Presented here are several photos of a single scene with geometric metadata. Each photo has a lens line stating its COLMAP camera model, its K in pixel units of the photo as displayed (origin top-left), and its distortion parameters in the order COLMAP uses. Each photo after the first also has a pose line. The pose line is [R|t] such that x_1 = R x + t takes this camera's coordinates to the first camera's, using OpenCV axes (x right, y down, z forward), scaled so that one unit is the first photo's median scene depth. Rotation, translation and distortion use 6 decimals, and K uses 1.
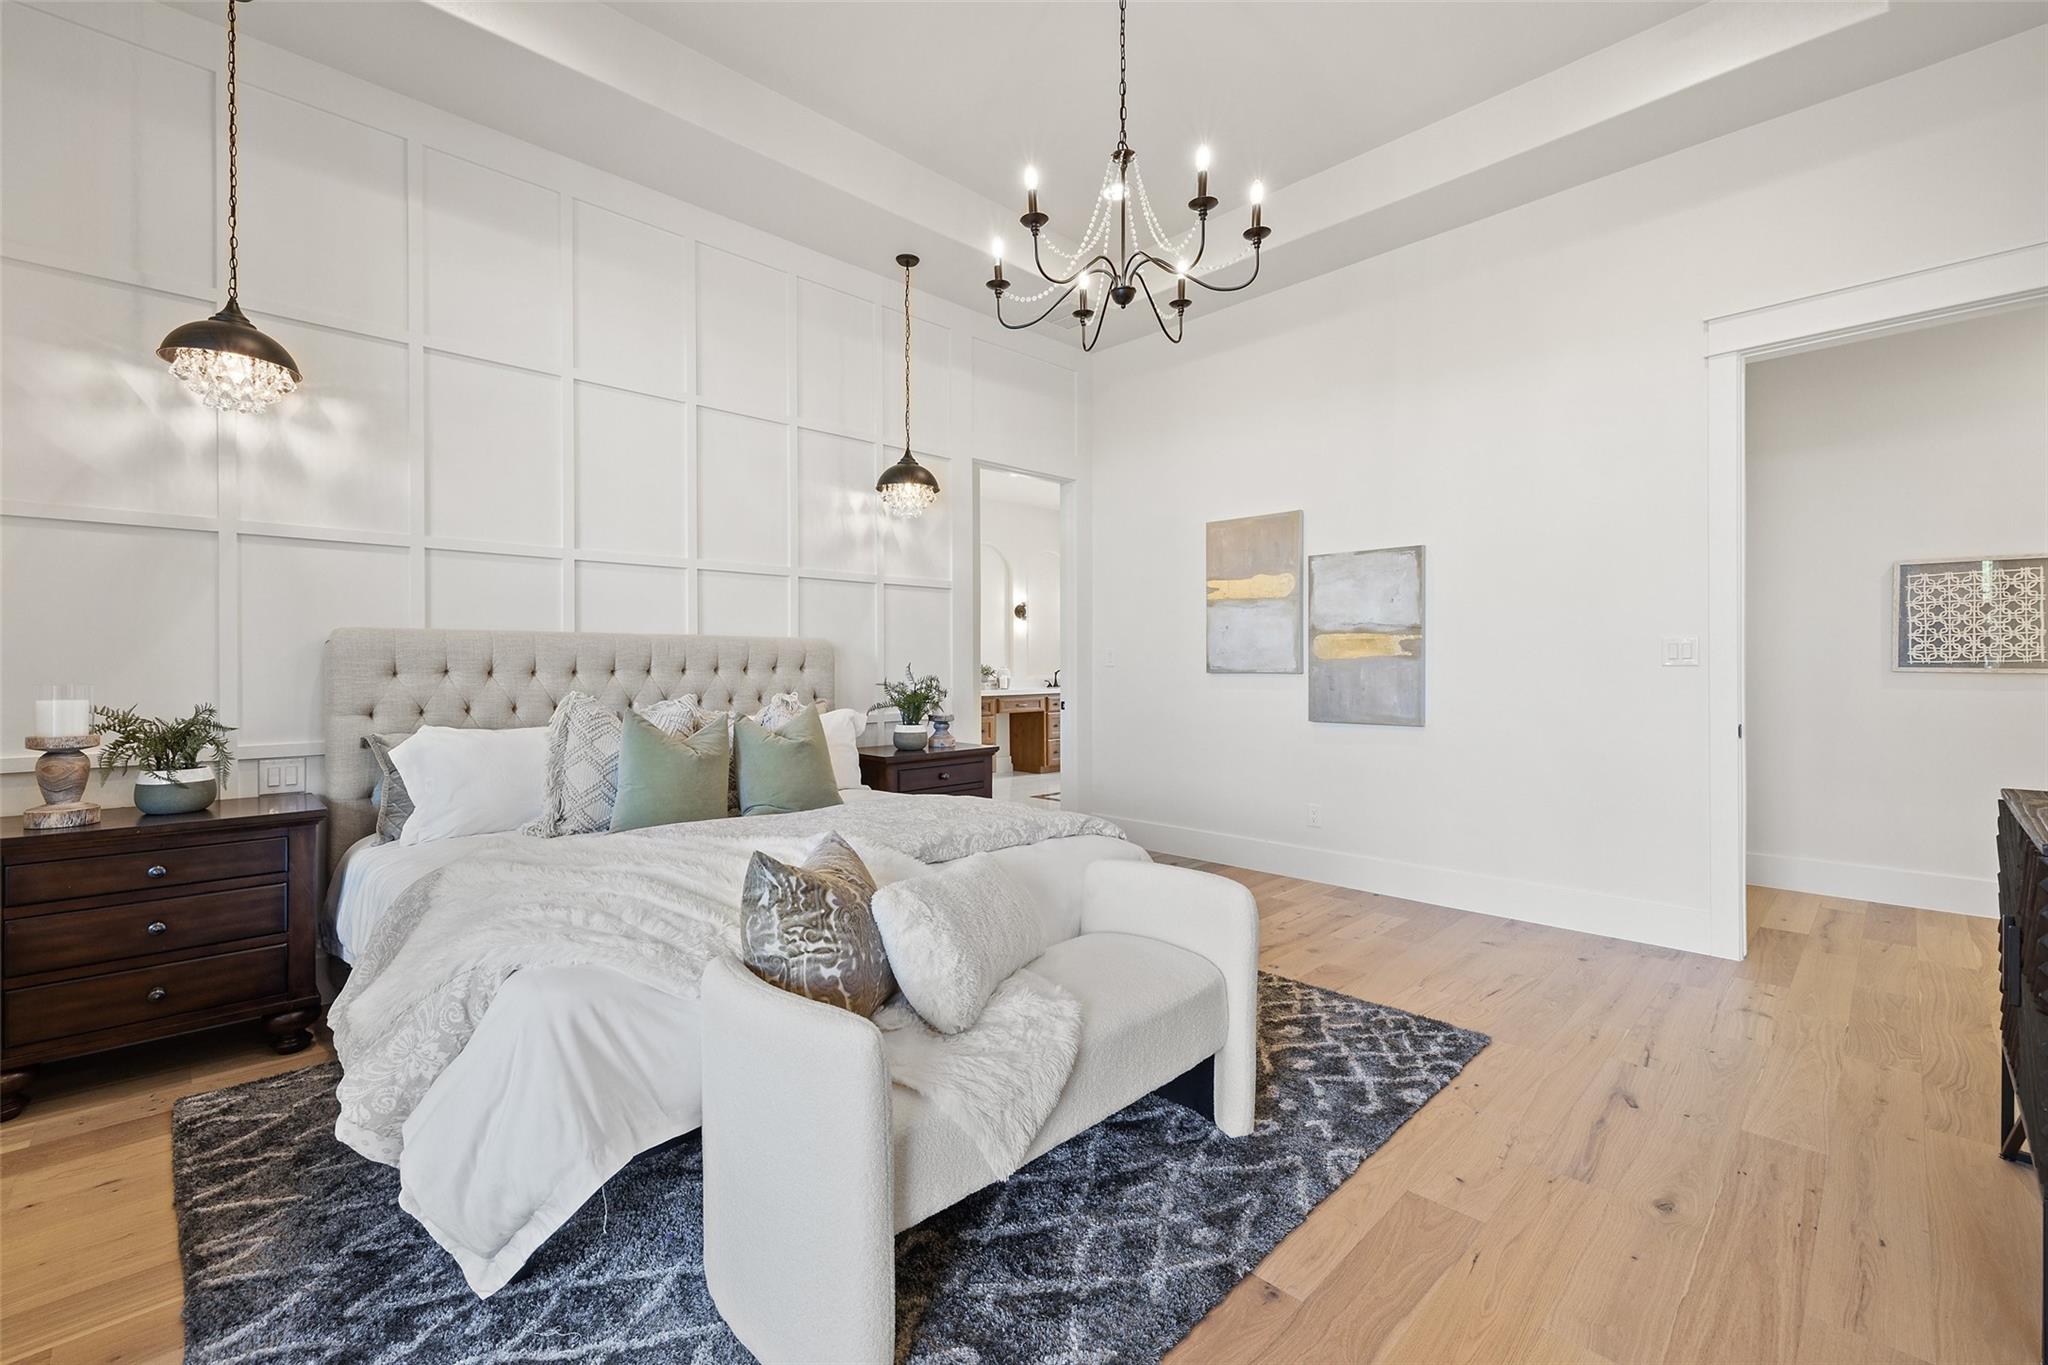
lens RADIAL K [[856.0, 0, 1021.4], [0, 856.0, 676.6], [0, 0, 1]] dist [0.001125, 0.000182]
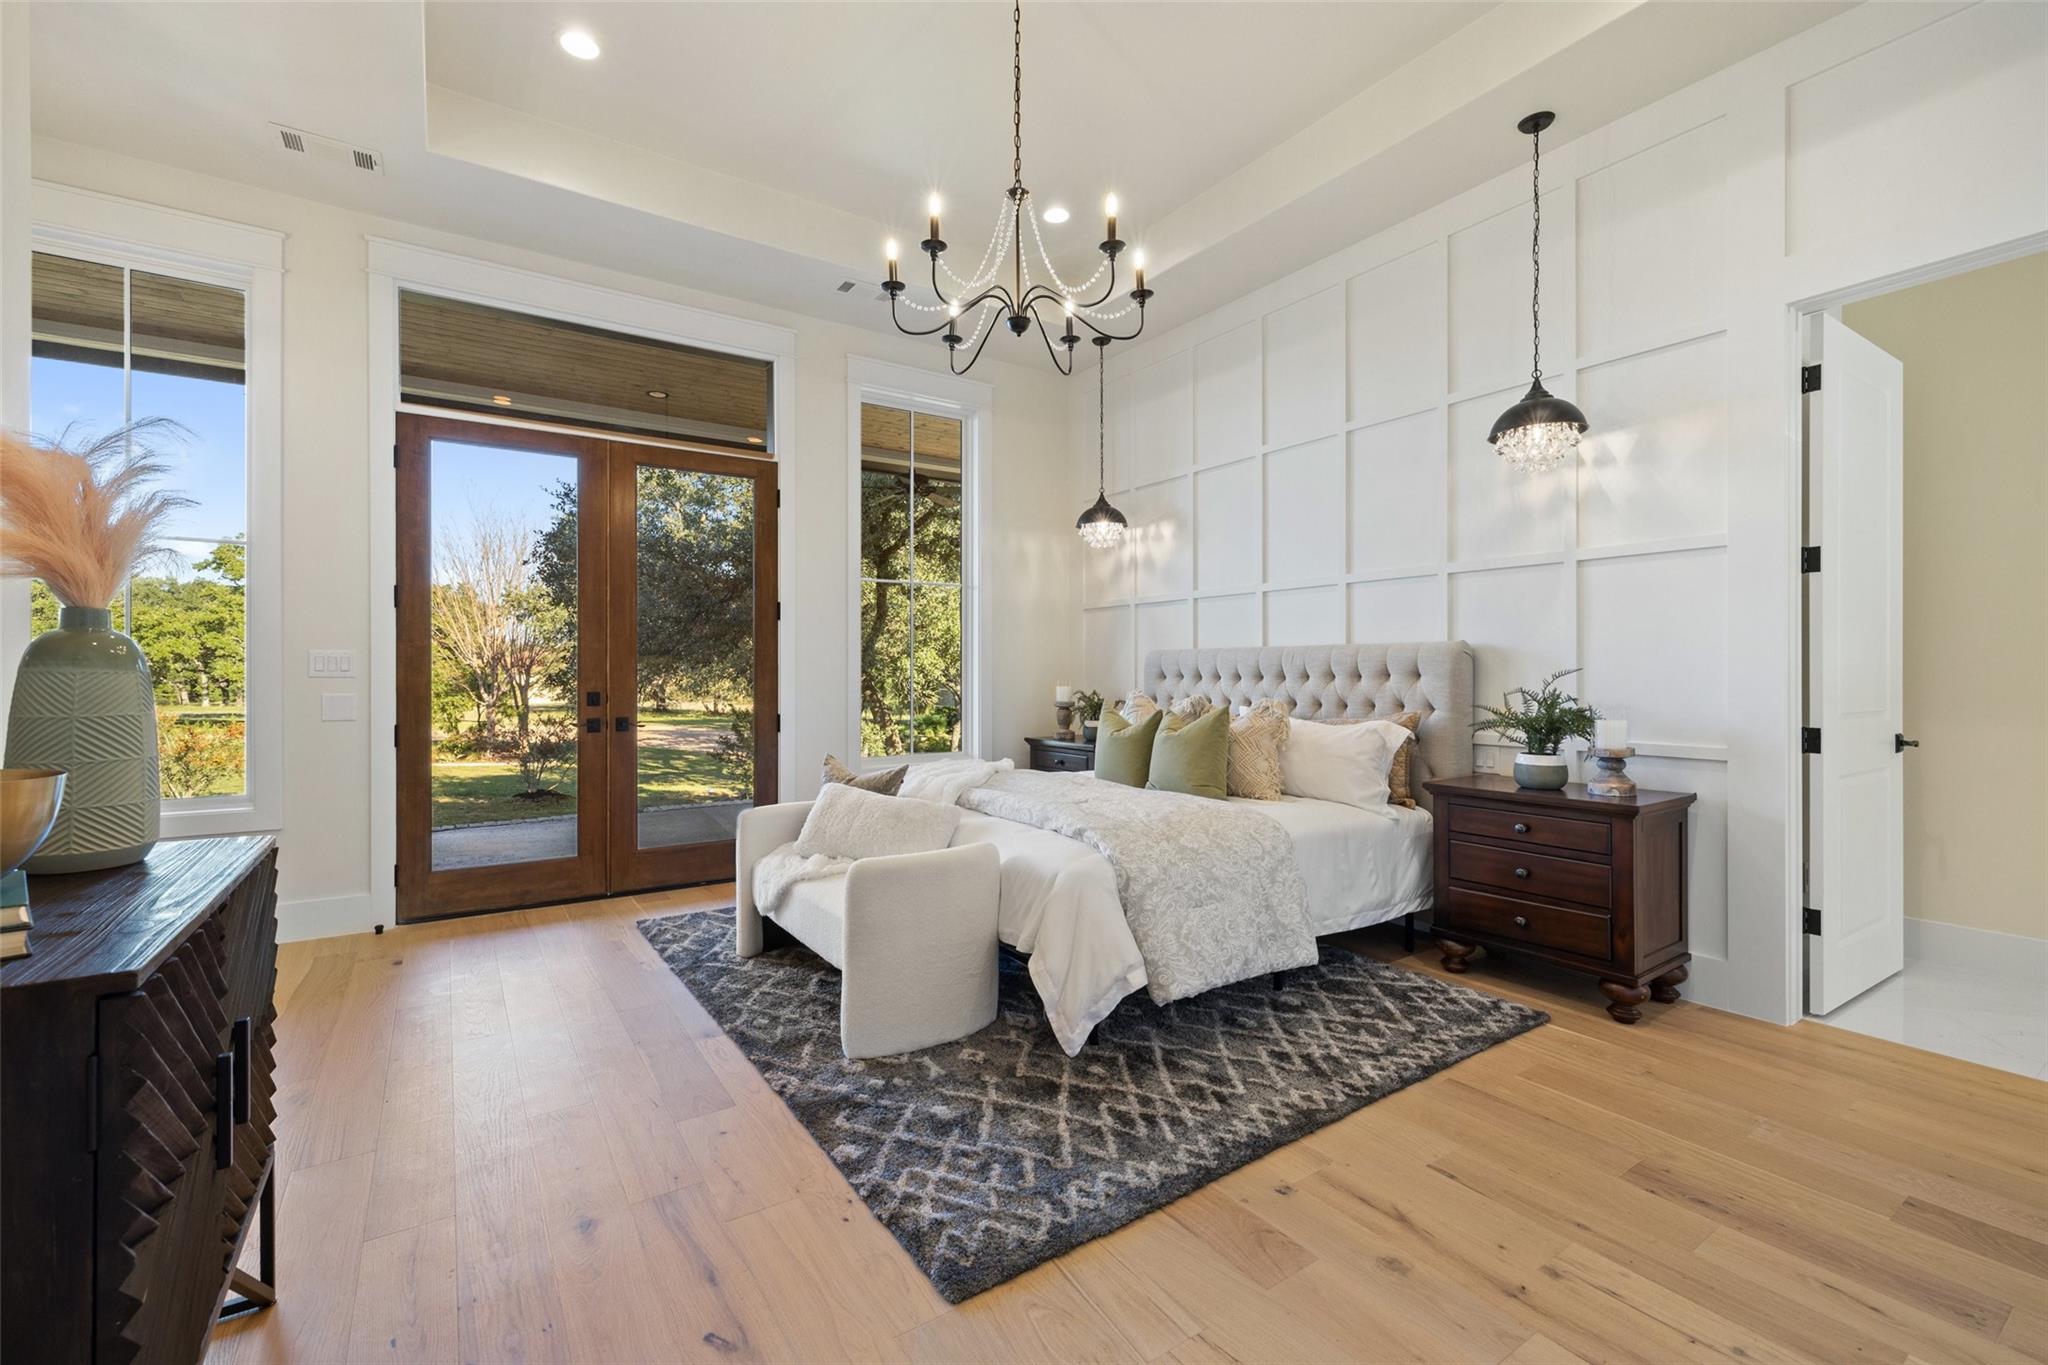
lens RADIAL K [[892.7, 0, 1024.0], [0, 892.7, 682.5], [0, 0, 1]] dist [-0.017980, -0.000077]
pose [[-0.195562, 0.011976, -0.980618, 0.816415], [-0.016887, 0.999736, 0.015577, -0.012095], [0.980546, 0.019606, -0.195309, 0.835613]]
